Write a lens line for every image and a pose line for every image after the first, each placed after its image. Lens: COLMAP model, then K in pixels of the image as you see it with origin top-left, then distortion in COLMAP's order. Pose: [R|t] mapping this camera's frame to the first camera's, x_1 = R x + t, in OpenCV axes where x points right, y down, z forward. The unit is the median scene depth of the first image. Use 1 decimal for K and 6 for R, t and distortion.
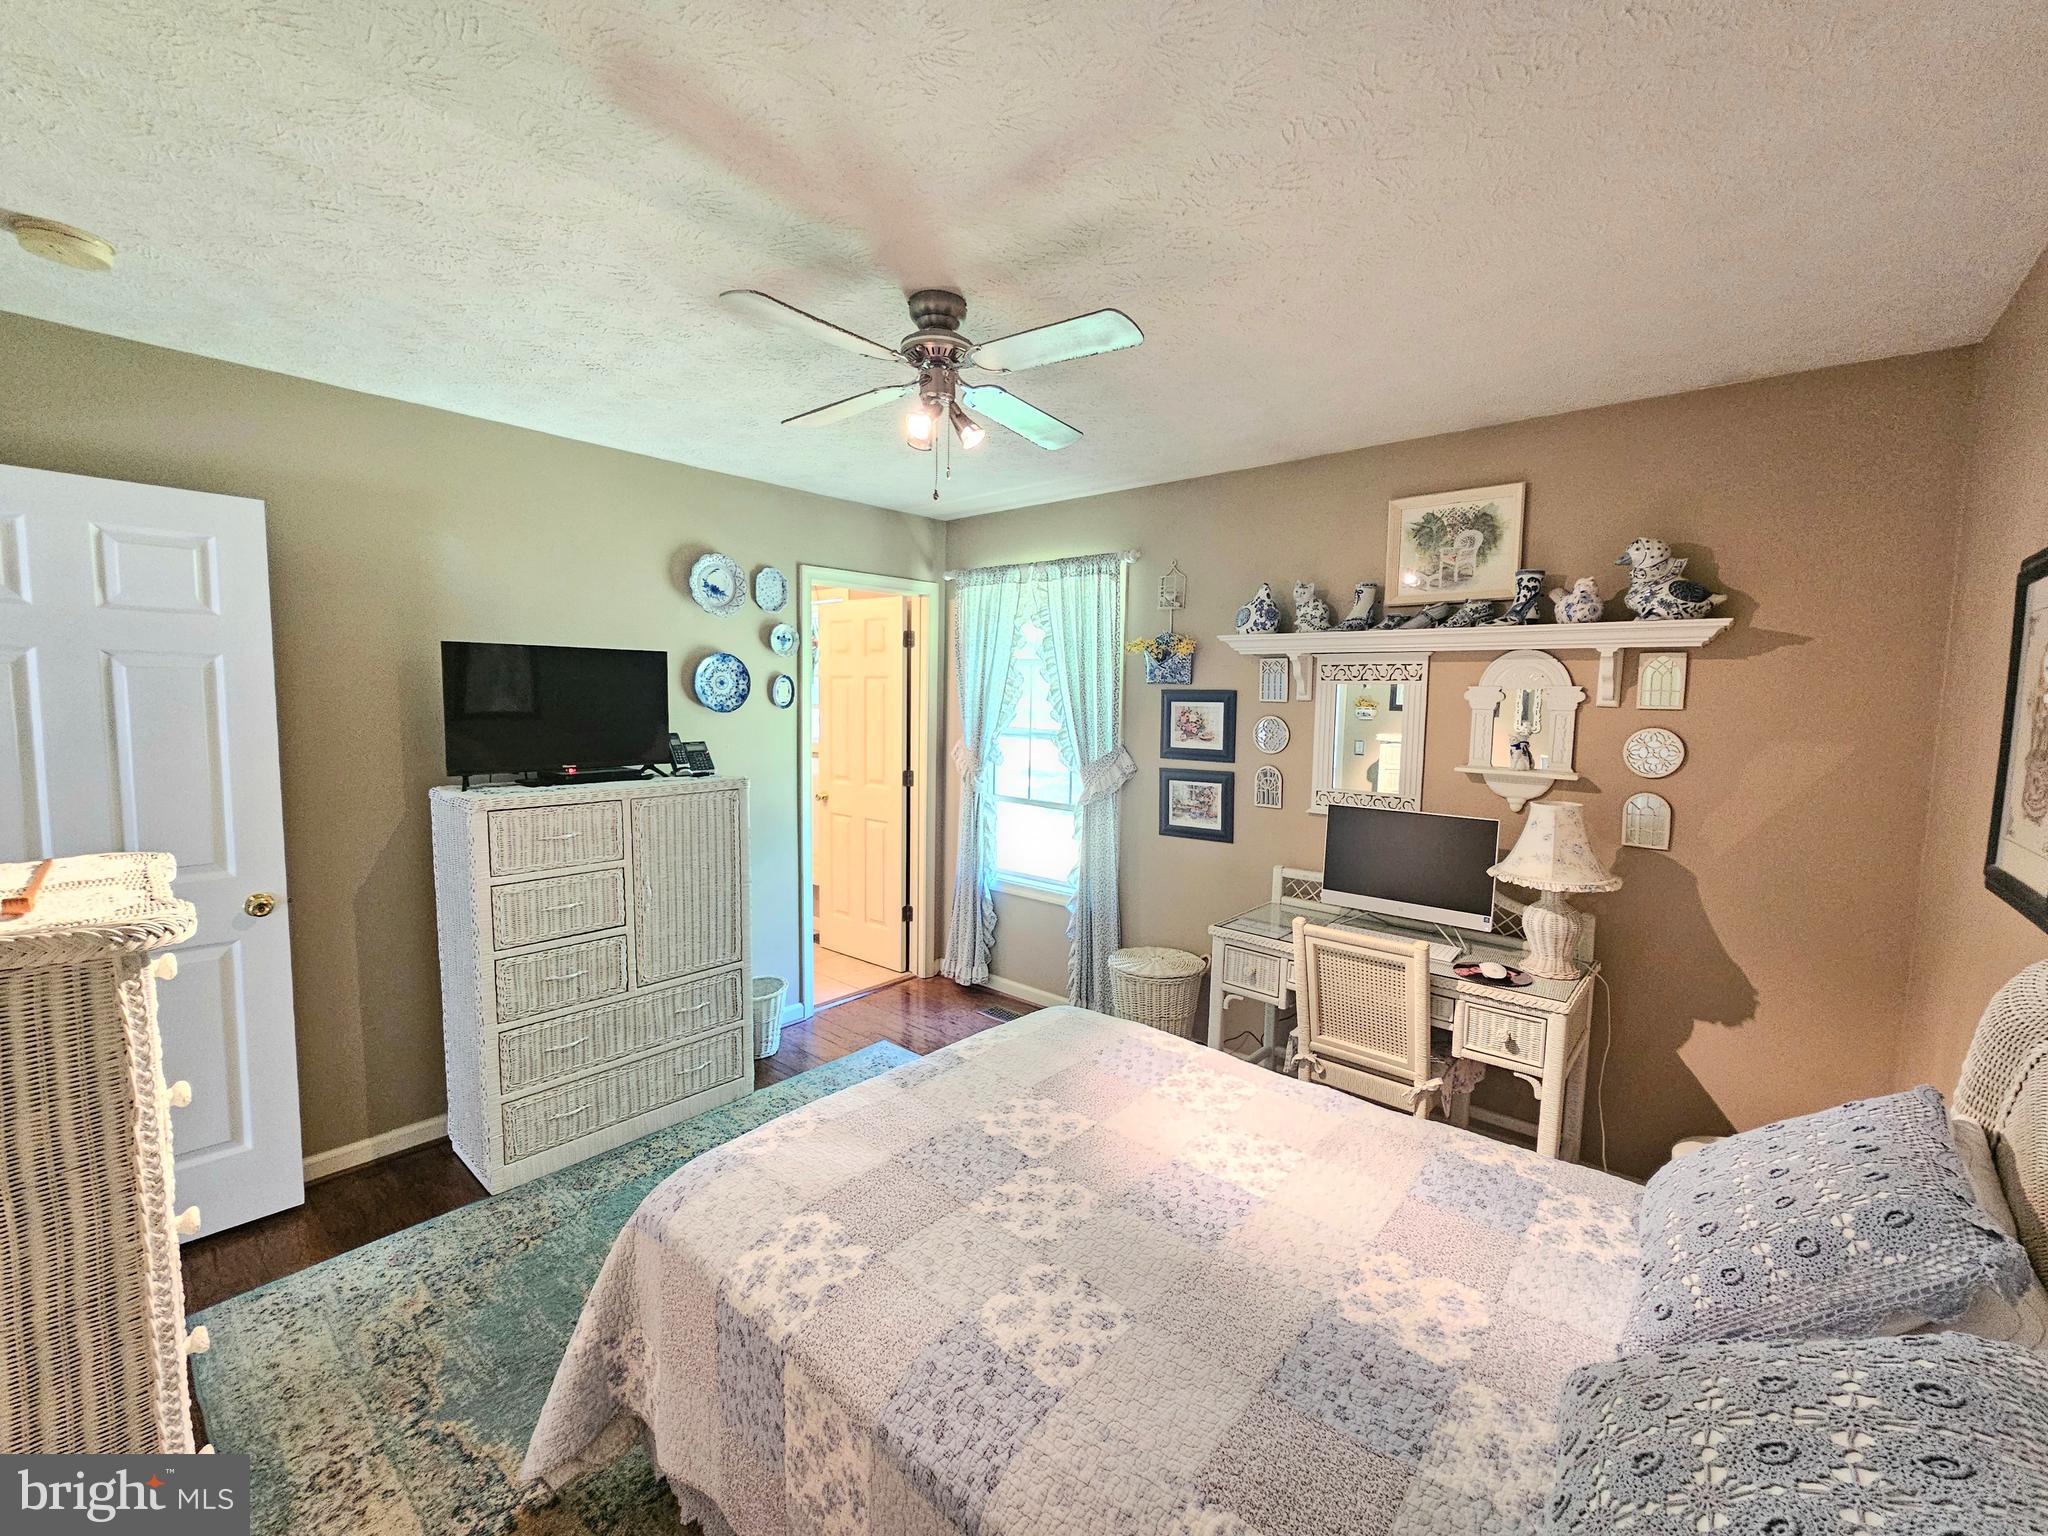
lens RADIAL K [[839.5, 0, 1031.8], [0, 839.5, 767.7], [0, 0, 1]] dist [-0.000529, 0.001750]
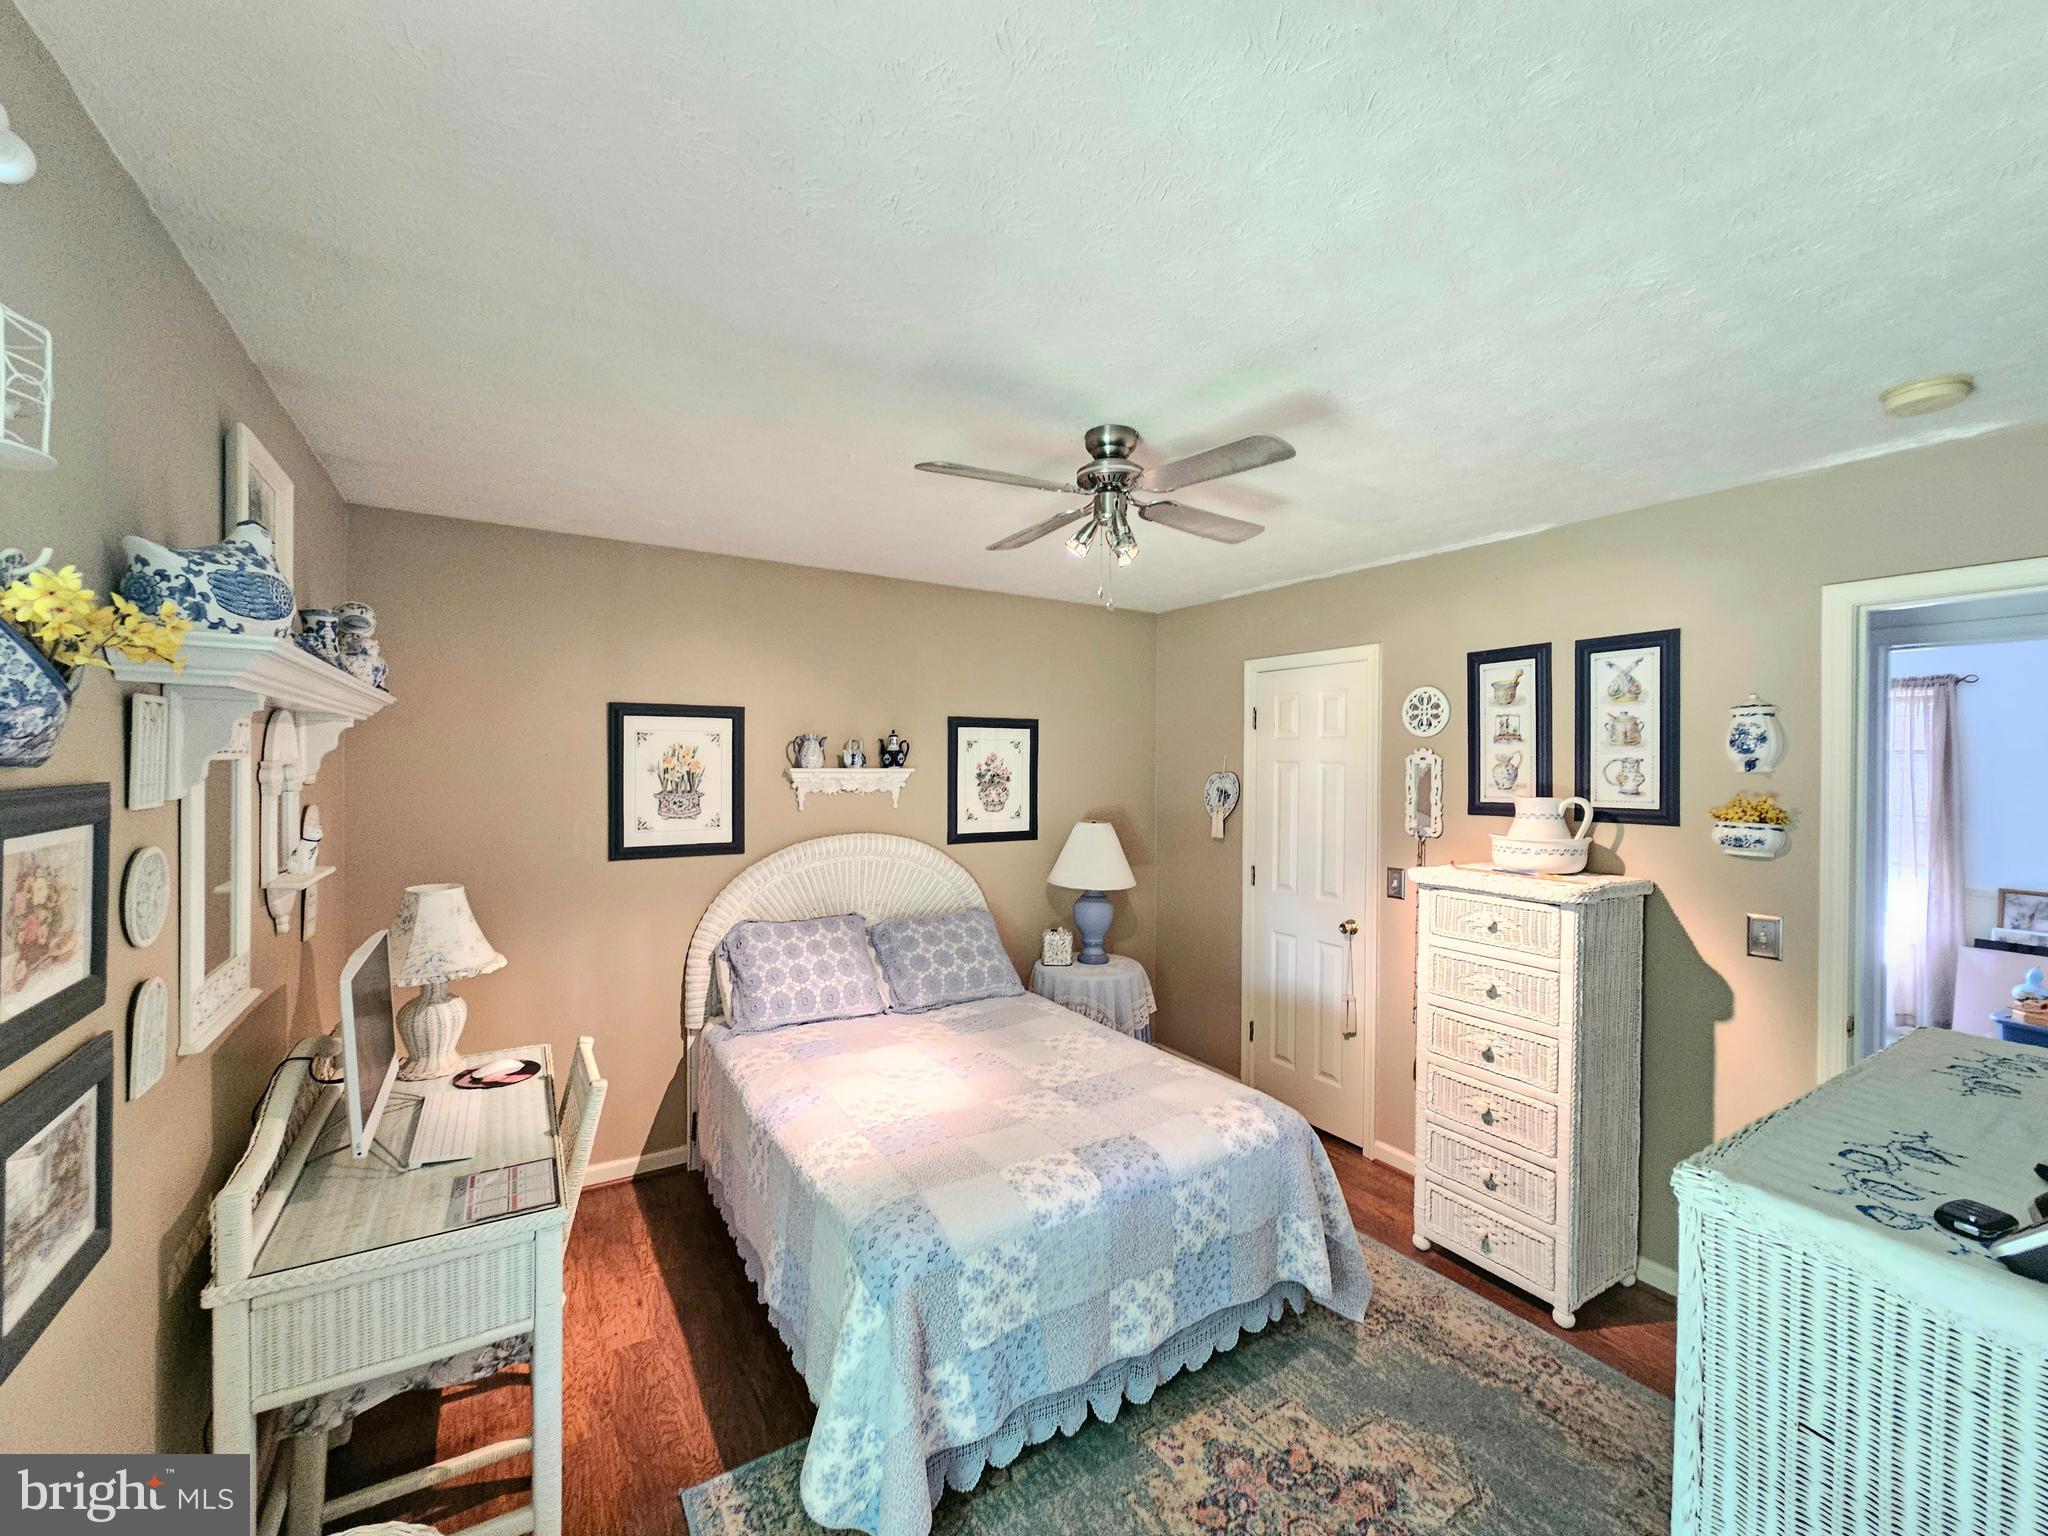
lens RADIAL K [[839.5, 0, 1031.3], [0, 839.5, 767.6], [0, 0, 1]] dist [-0.000529, 0.001750]
pose [[-0.955708, -0.029290, 0.292855, -0.235133], [0.000156, 0.994985, 0.100024, -0.156698], [-0.294317, 0.095640, -0.950911, 1.436567]]
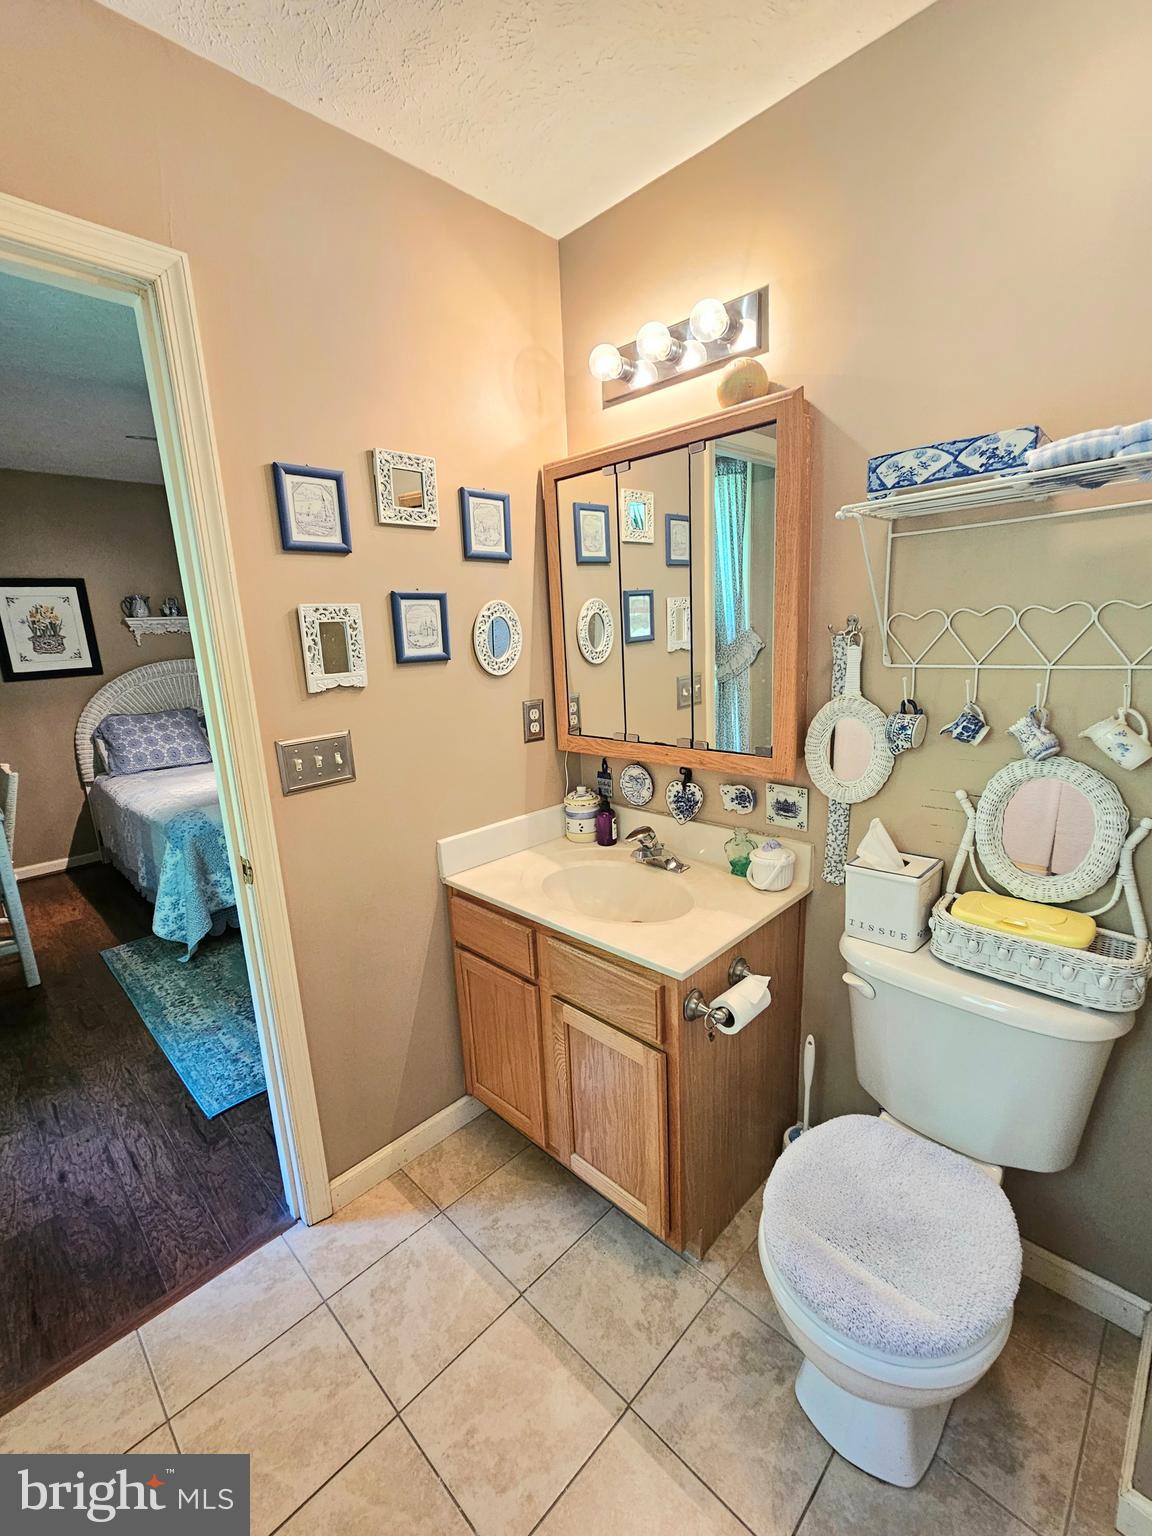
lens RADIAL K [[662.0, 0, 571.1], [0, 662.0, 768.7], [0, 0, 1]] dist [-0.000564, 0.000080]
pose [[-0.996723, 0.011156, 0.080124, -0.675765], [0.035038, 0.952260, 0.303272, -0.128503], [-0.072915, 0.305085, -0.949530, 1.845928]]
